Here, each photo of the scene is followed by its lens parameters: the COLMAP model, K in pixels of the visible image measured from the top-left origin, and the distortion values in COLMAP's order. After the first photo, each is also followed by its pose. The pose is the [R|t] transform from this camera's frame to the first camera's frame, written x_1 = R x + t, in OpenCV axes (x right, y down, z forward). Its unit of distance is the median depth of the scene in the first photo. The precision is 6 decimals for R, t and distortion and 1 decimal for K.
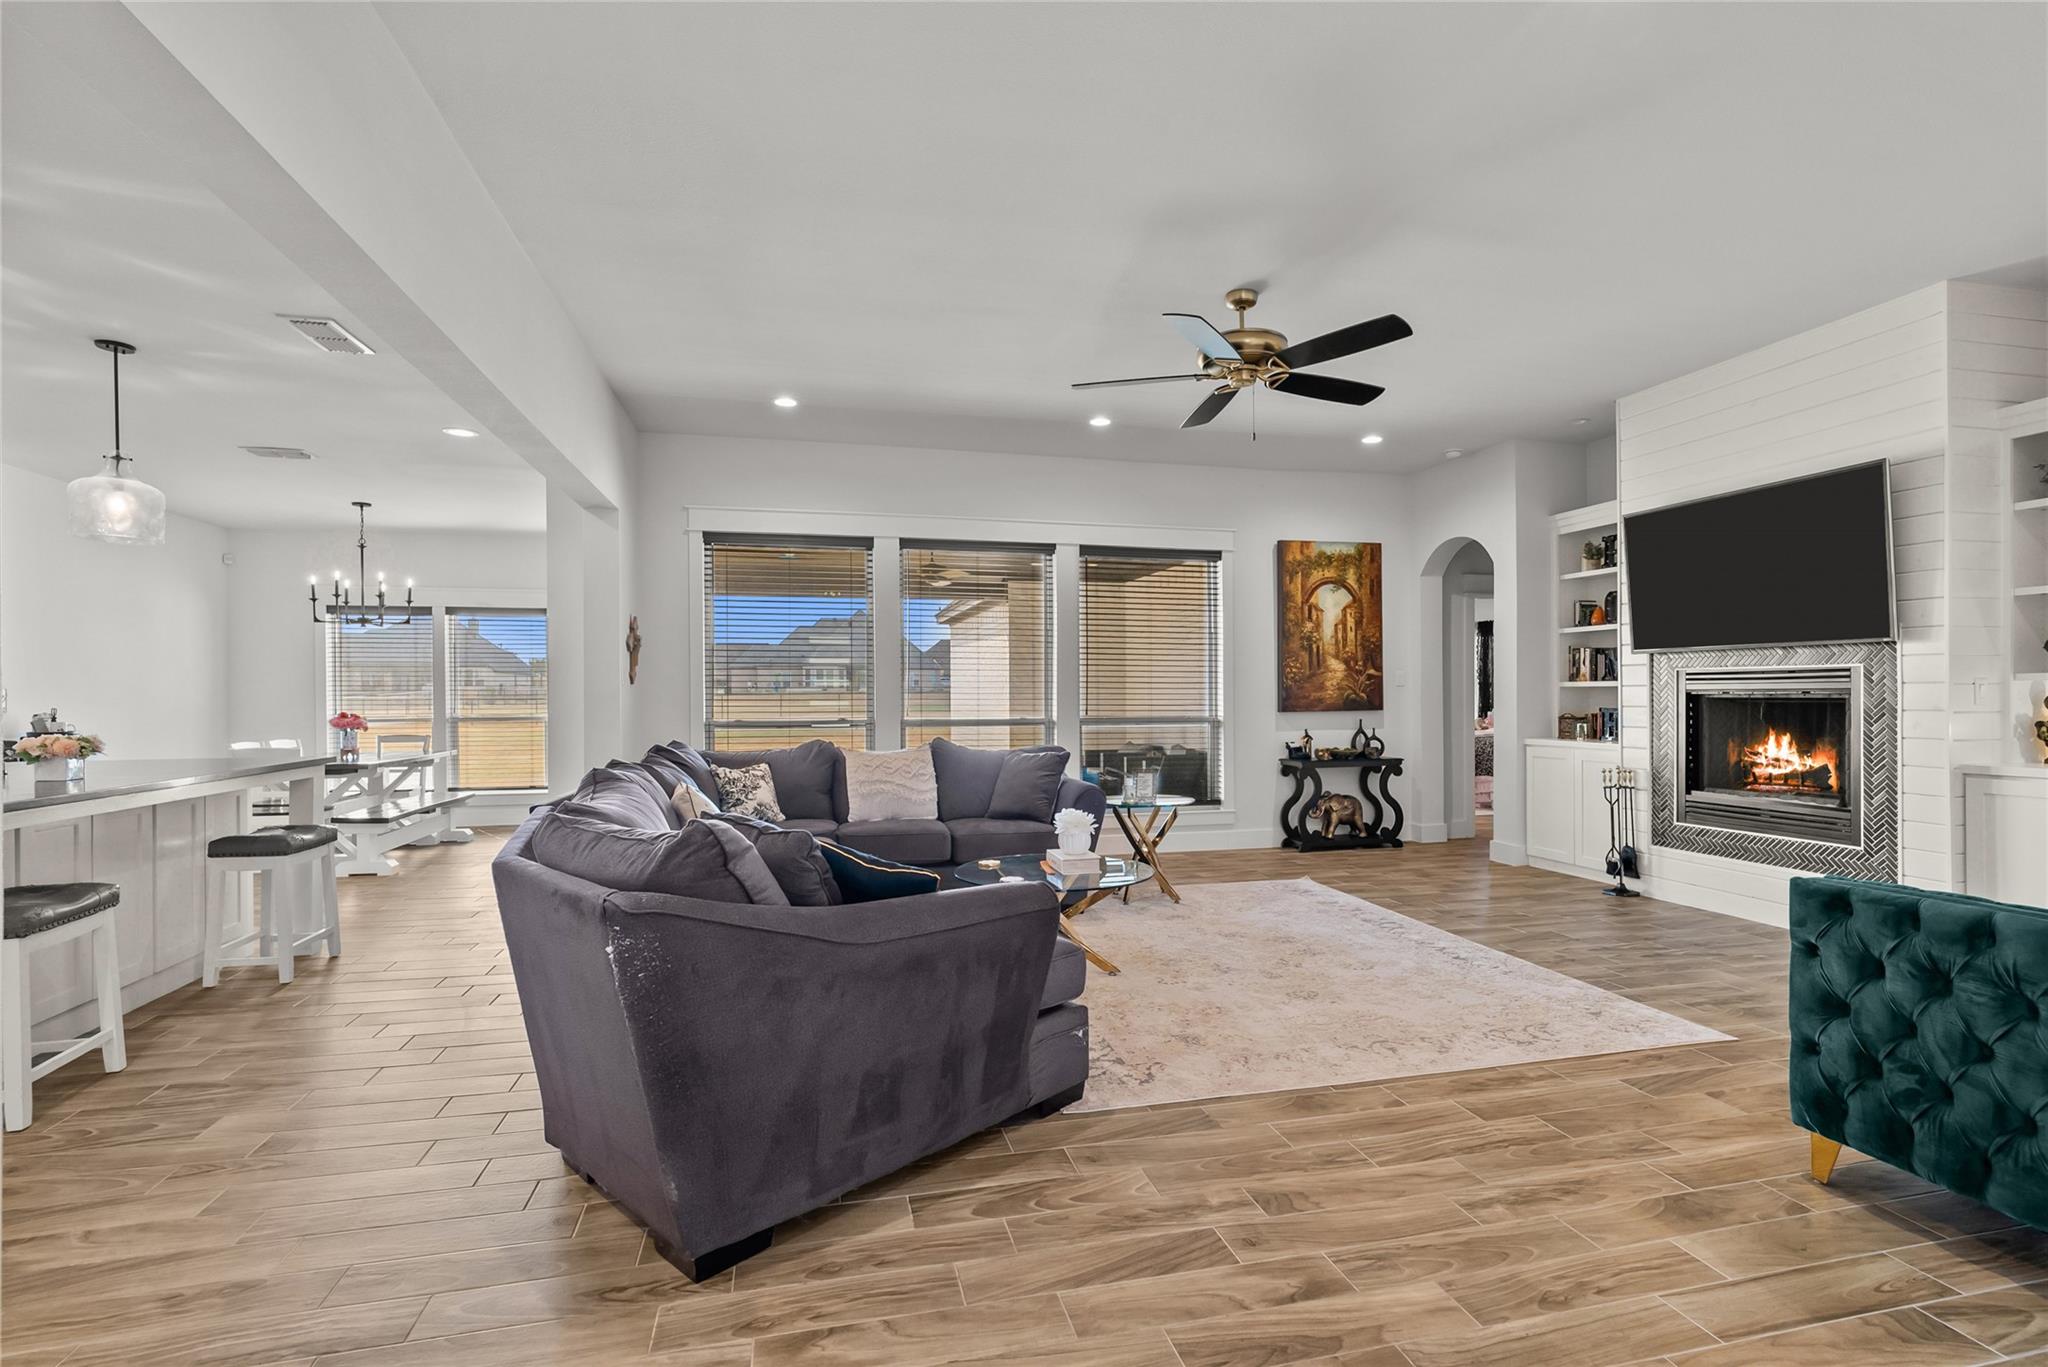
lens RADIAL K [[965.4, 0, 1028.3], [0, 965.4, 695.5], [0, 0, 1]] dist [-0.018771, 0.009590]
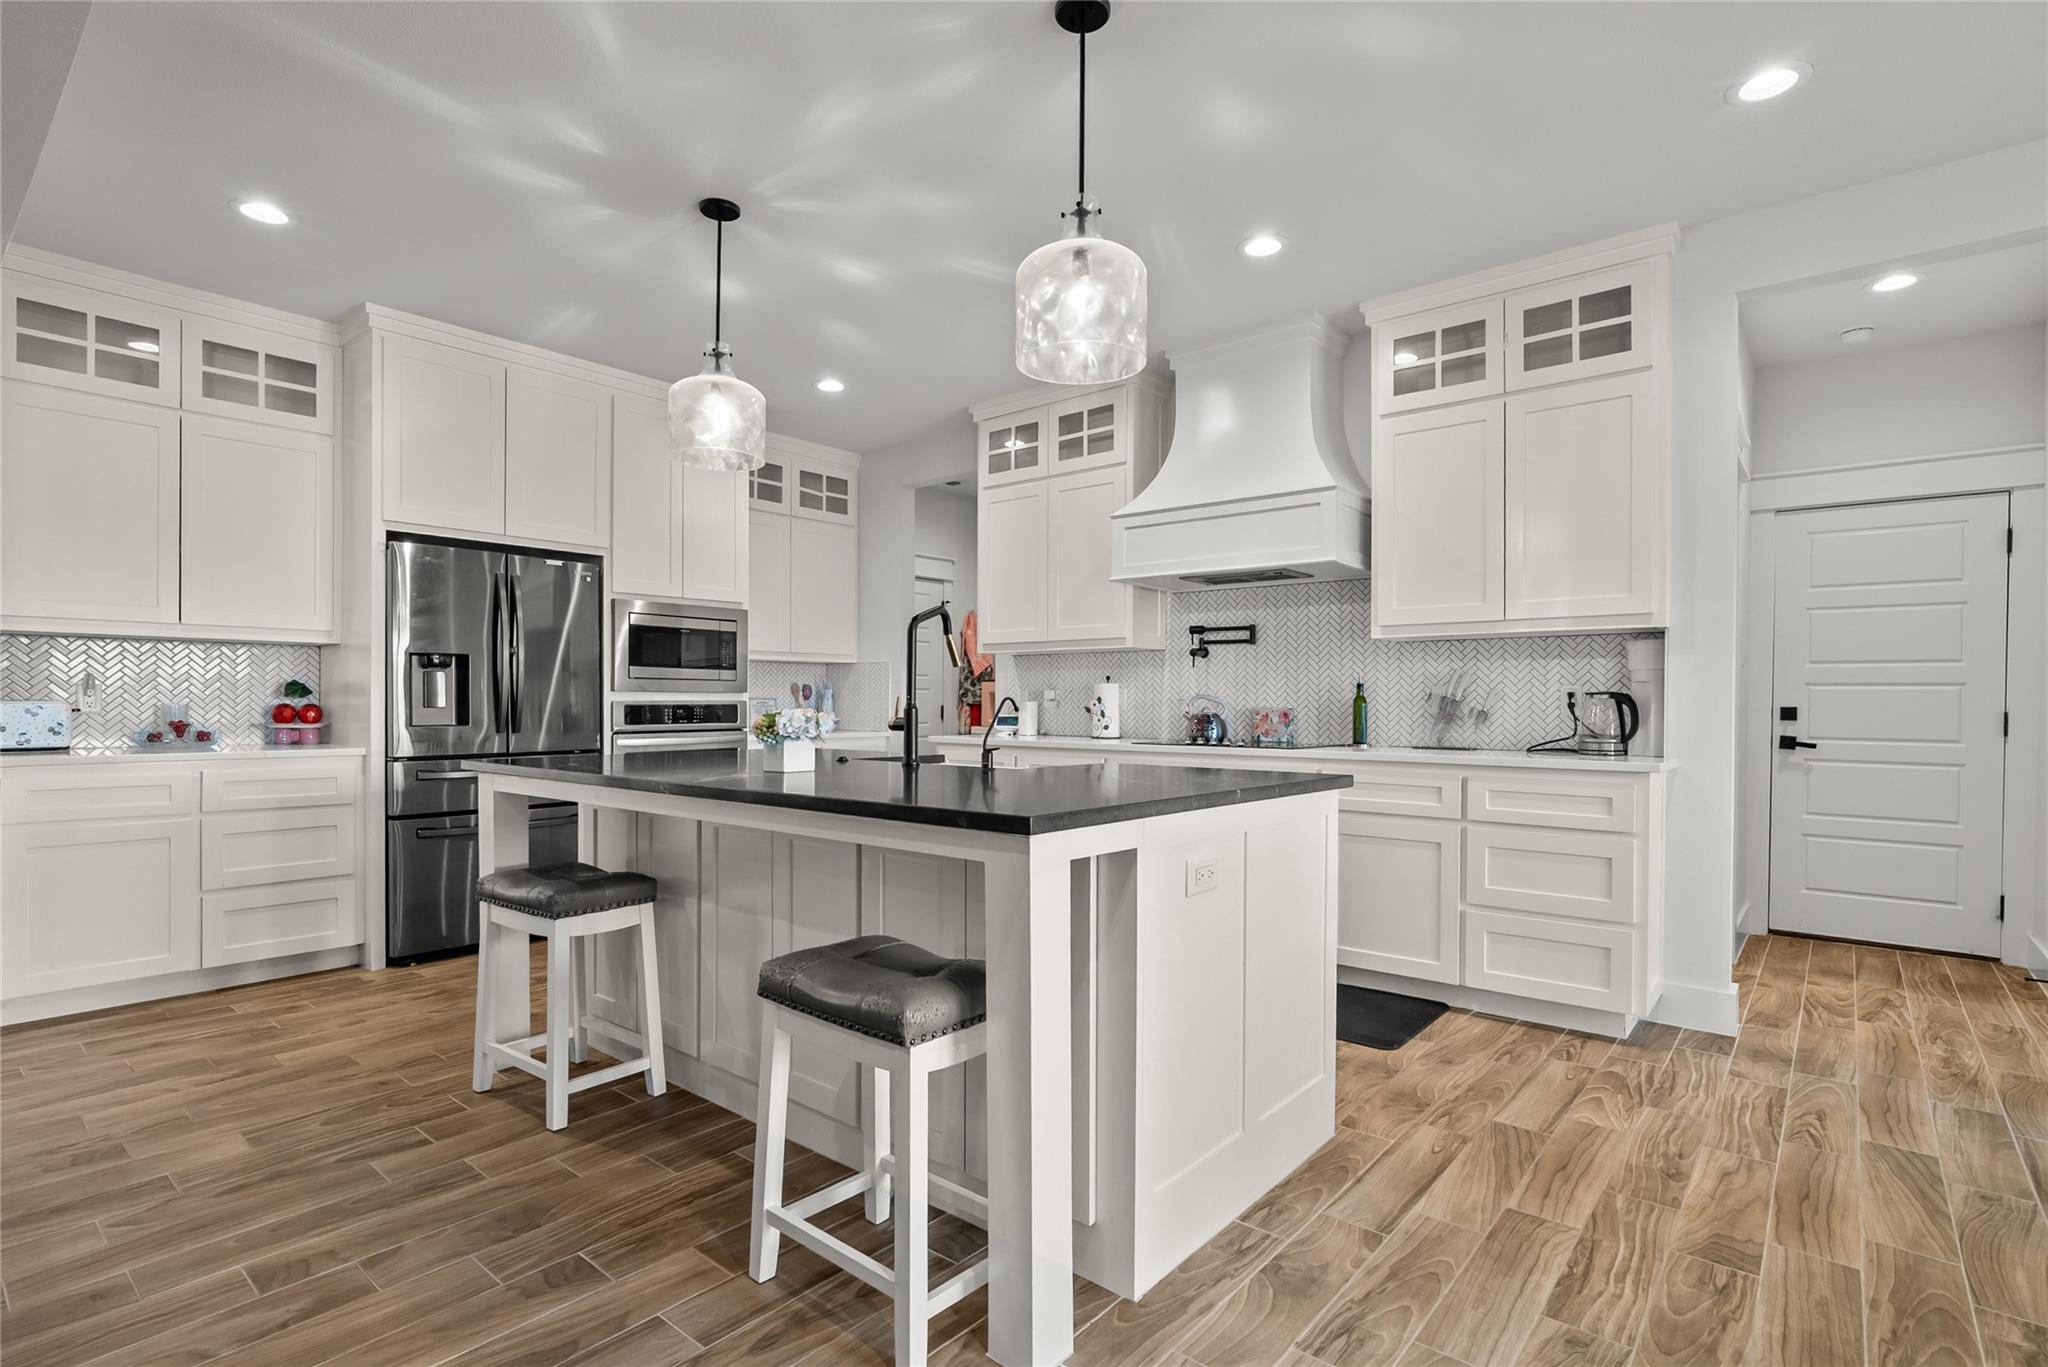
lens RADIAL K [[965.4, 0, 1030.4], [0, 965.4, 711.4], [0, 0, 1]] dist [-0.018771, 0.009590]
pose [[-0.799978, 0.004991, -0.600009, -0.428155], [-0.005256, 0.999869, 0.015326, 0.018490], [0.600007, 0.015414, -0.799847, 1.004966]]
